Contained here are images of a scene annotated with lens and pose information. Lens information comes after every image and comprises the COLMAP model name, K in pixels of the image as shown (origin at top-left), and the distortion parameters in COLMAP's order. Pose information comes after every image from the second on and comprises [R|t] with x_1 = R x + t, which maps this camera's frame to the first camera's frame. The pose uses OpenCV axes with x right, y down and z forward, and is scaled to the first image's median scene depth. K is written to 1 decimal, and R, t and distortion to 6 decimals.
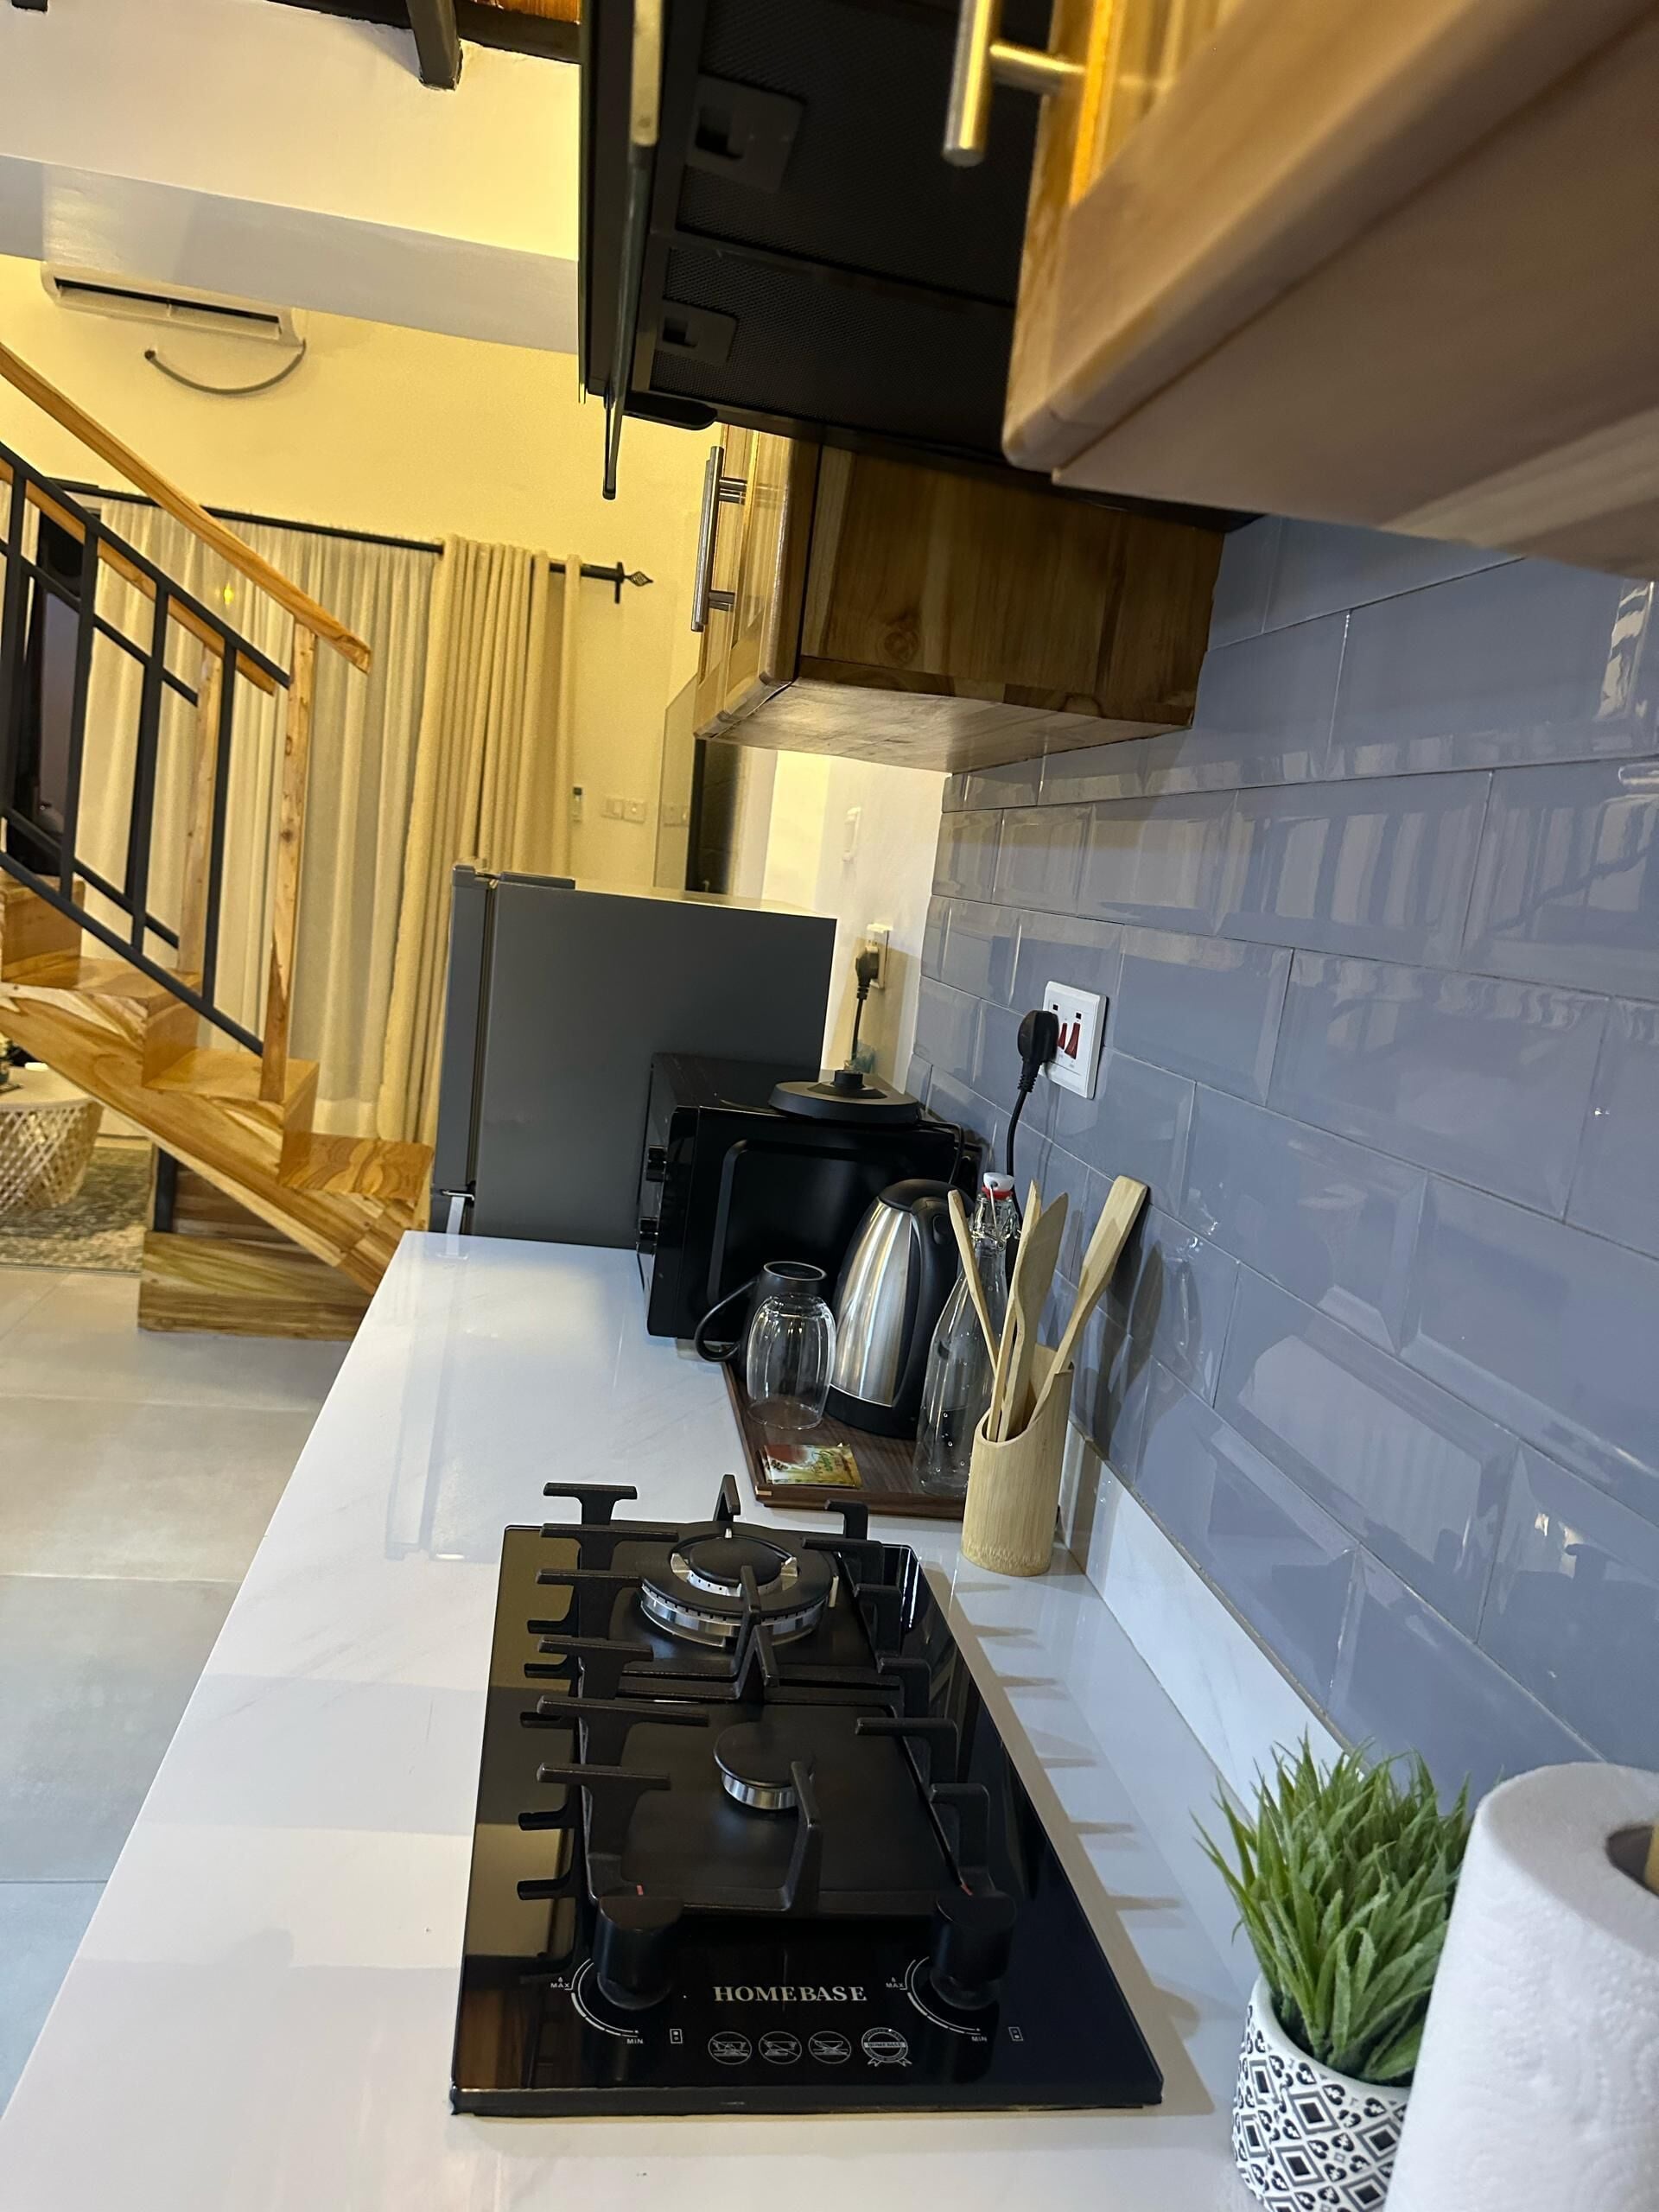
lens RADIAL K [[1584.8, 0, 859.0], [0, 1584.8, 1100.9], [0, 0, 1]] dist [0.030045, -0.001961]
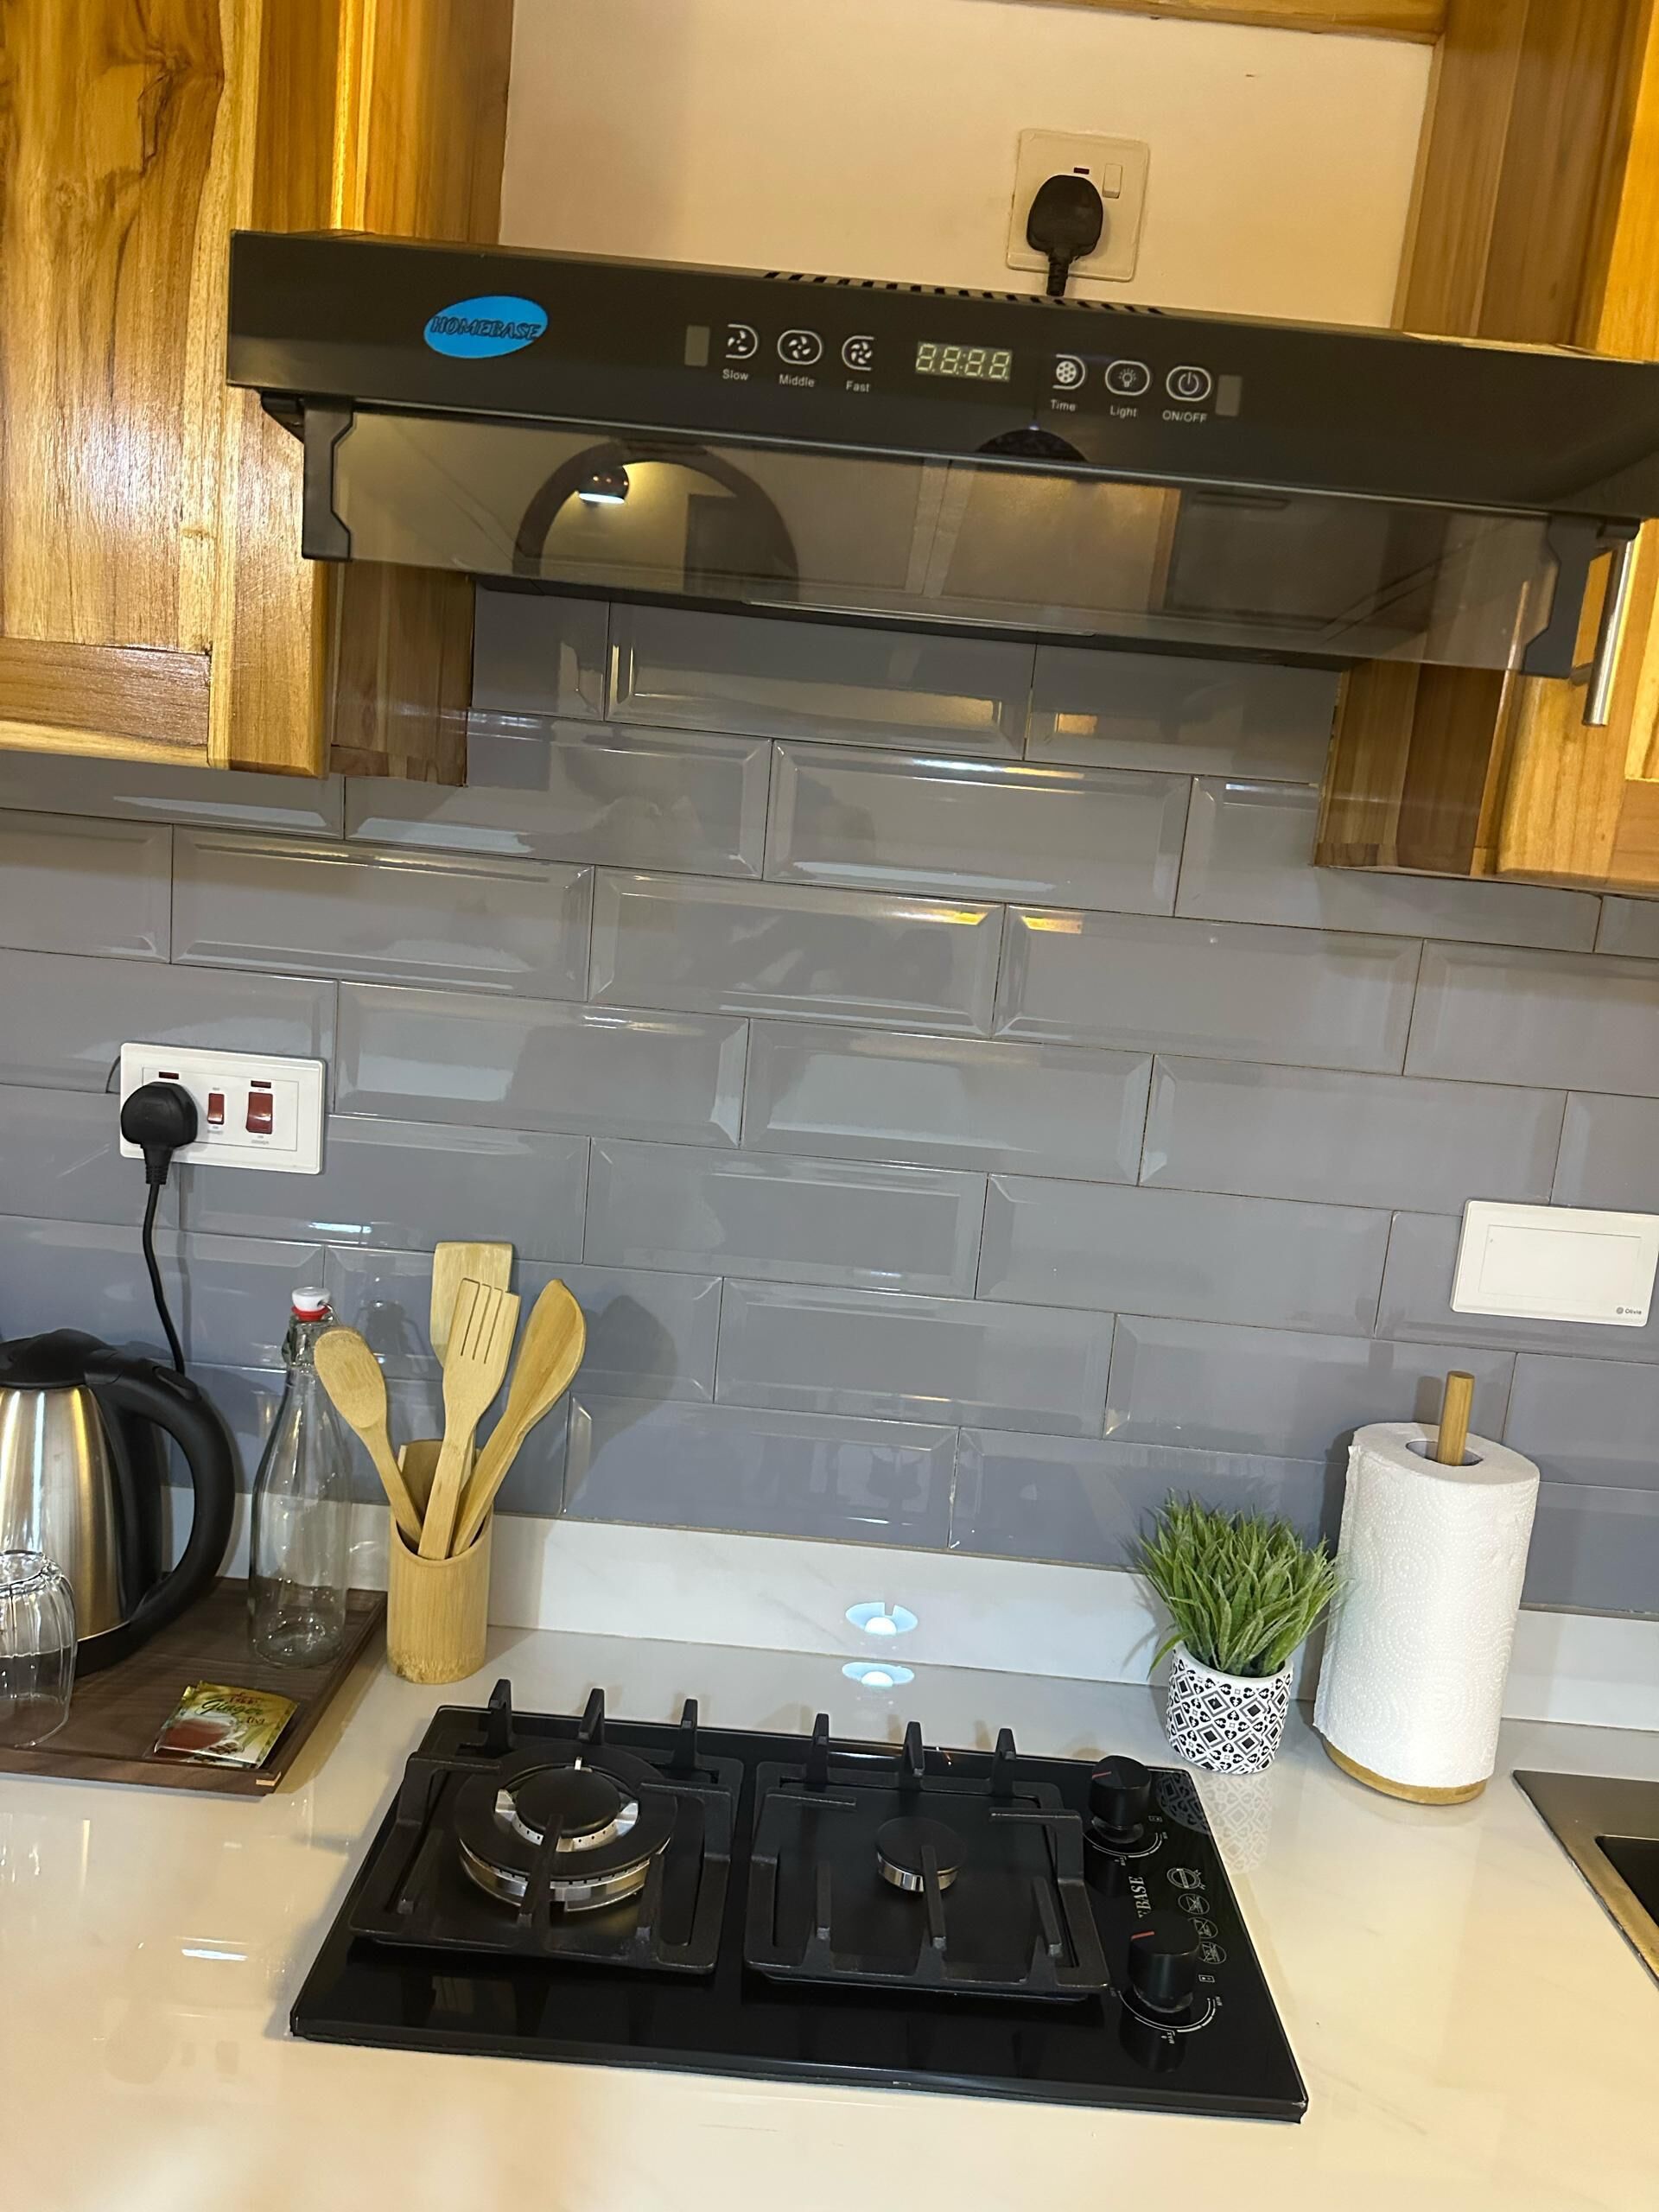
lens RADIAL K [[1584.8, 0, 859.0], [0, 1584.8, 1100.9], [0, 0, 1]] dist [0.030045, -0.001961]
pose [[0.185139, -0.282760, 0.941154, -0.721596], [0.070433, 0.959065, 0.274286, -0.303674], [-0.980185, 0.015507, 0.197476, 0.593584]]
